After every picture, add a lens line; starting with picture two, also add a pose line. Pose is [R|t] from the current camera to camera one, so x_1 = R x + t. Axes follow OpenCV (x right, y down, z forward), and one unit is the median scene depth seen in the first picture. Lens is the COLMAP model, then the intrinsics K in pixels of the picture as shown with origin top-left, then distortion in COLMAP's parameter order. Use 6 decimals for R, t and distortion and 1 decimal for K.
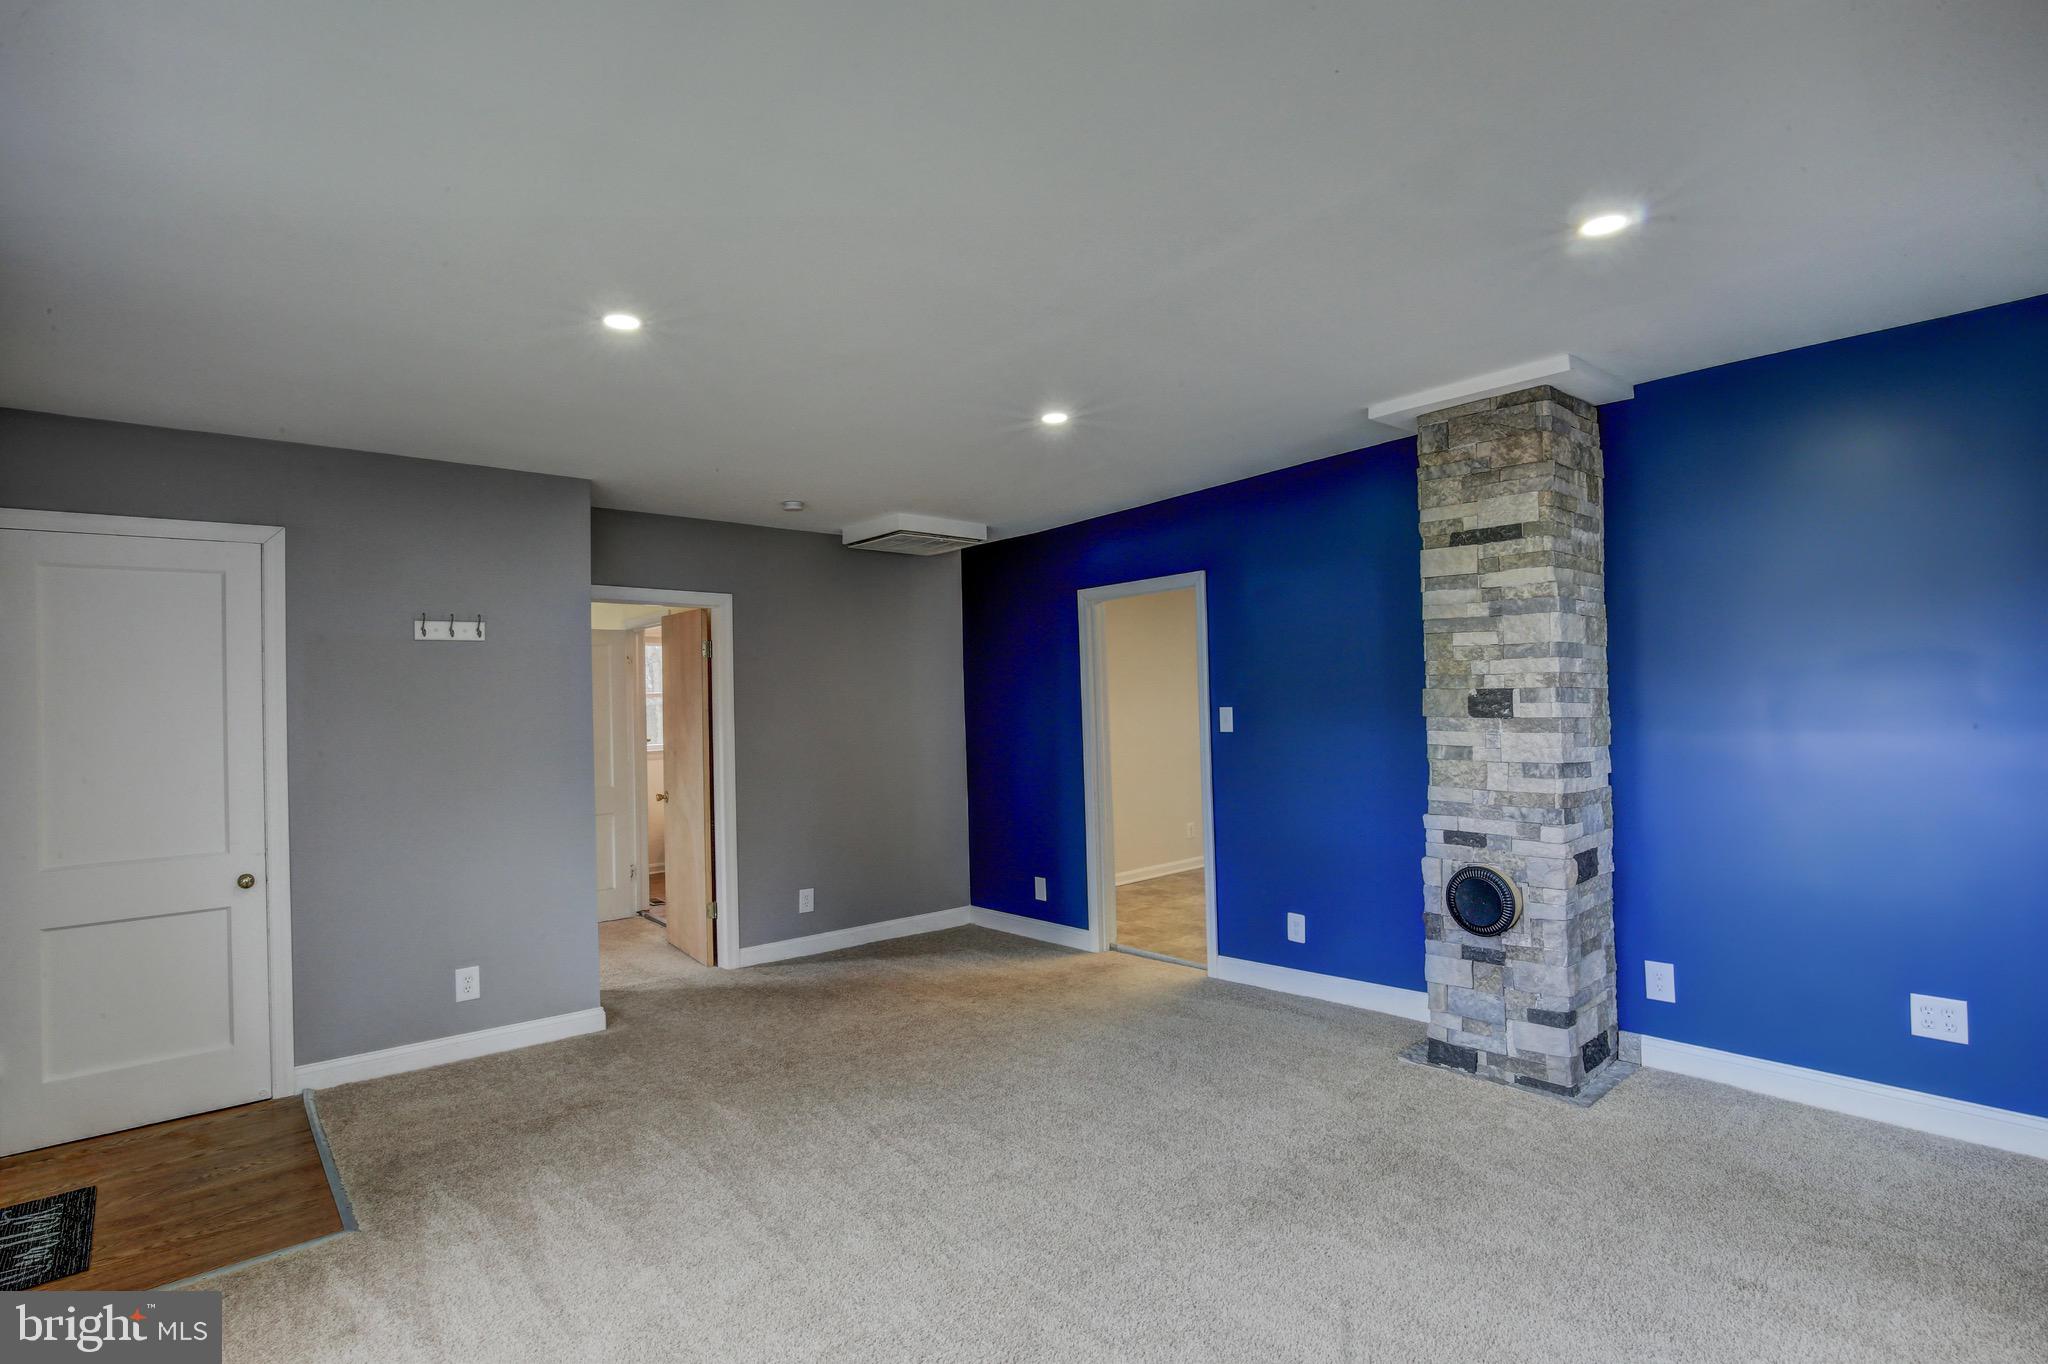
lens RADIAL K [[995.1, 0, 1013.2], [0, 995.1, 679.0], [0, 0, 1]] dist [-0.034696, 0.008917]
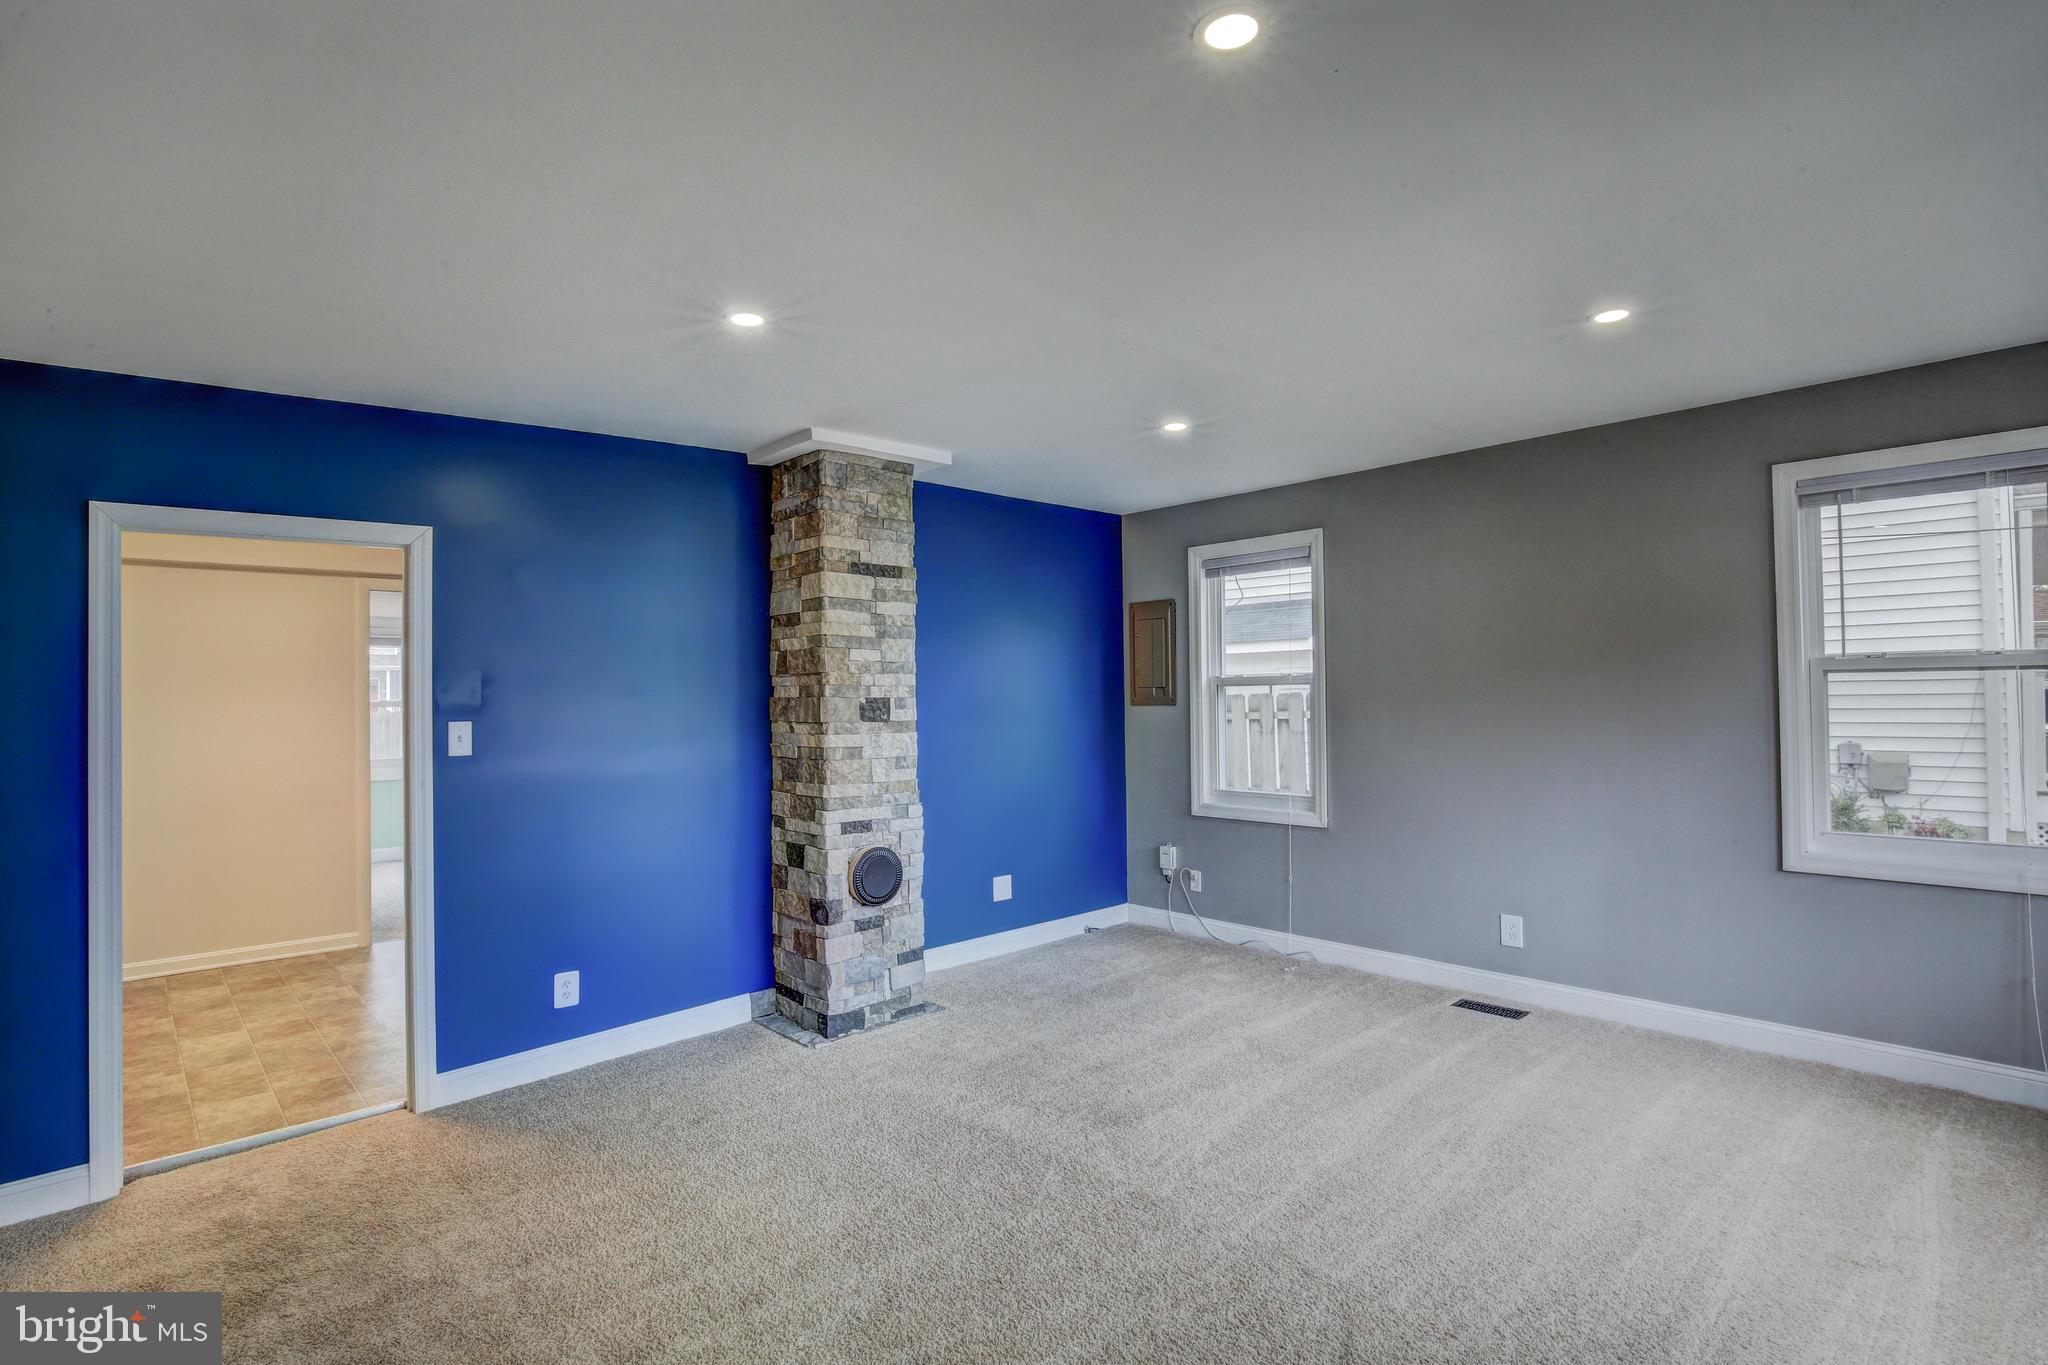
lens RADIAL K [[995.1, 0, 1013.2], [0, 995.1, 679.5], [0, 0, 1]] dist [-0.034696, 0.008917]
pose [[-0.039143, 0.044596, 0.998238, -0.726387], [-0.000590, 0.999002, -0.044653, 0.041436], [-0.999233, -0.002337, -0.039078, 0.873032]]
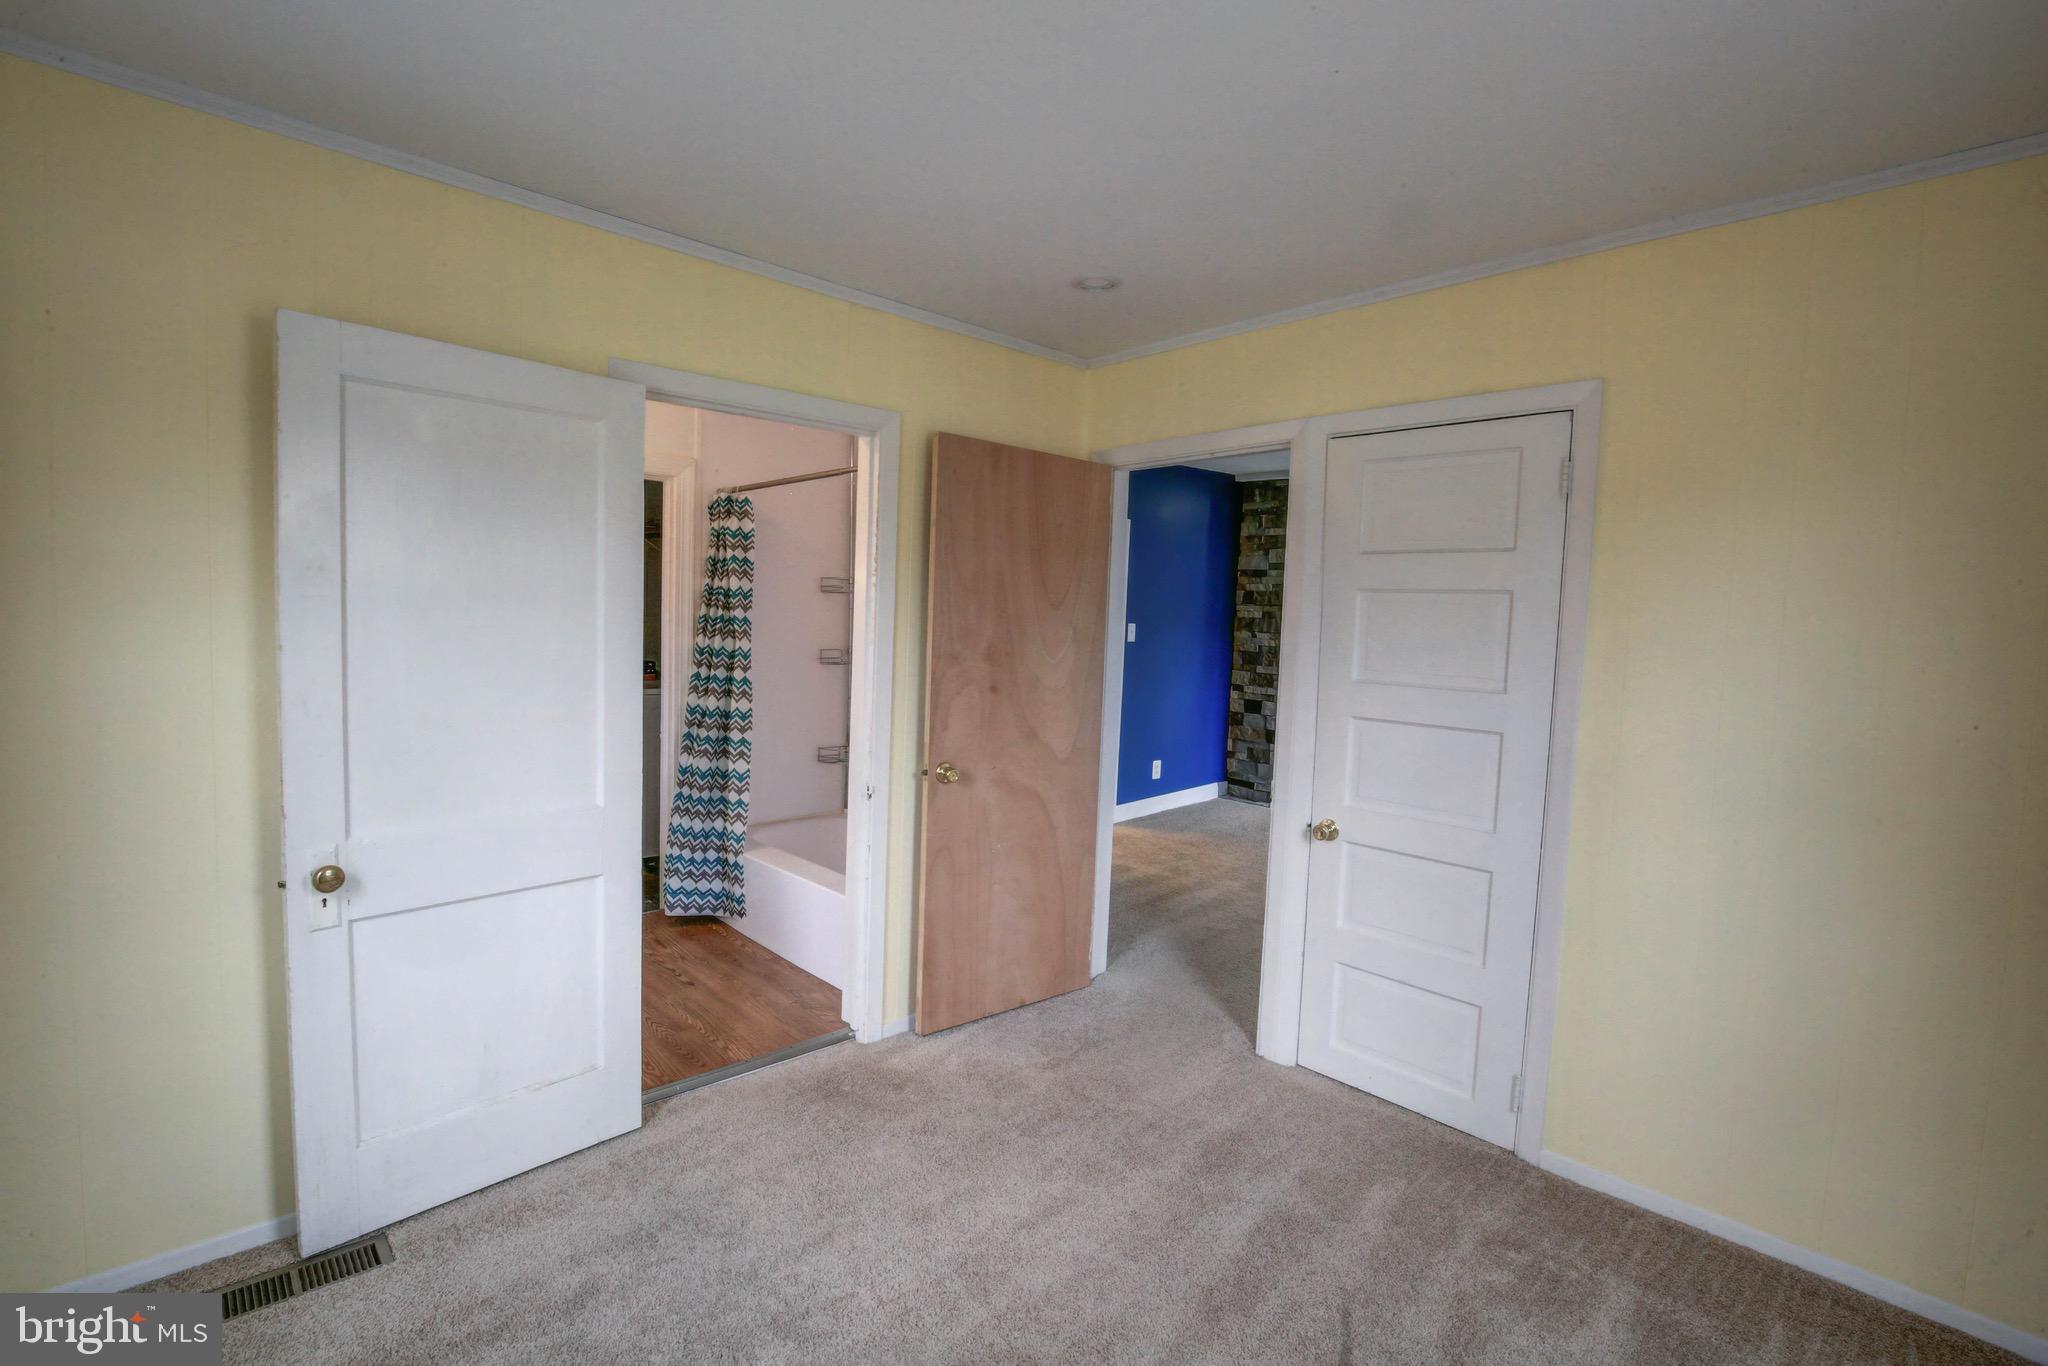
lens RADIAL K [[947.0, 0, 1013.2], [0, 947.0, 682.7], [0, 0, 1]] dist [-0.035934, 0.006017]
pose [[-0.065566, -0.052506, 0.996466, -1.500453], [-0.051634, 0.997455, 0.049161, 0.075734], [-0.996511, -0.048228, -0.068111, 1.742039]]
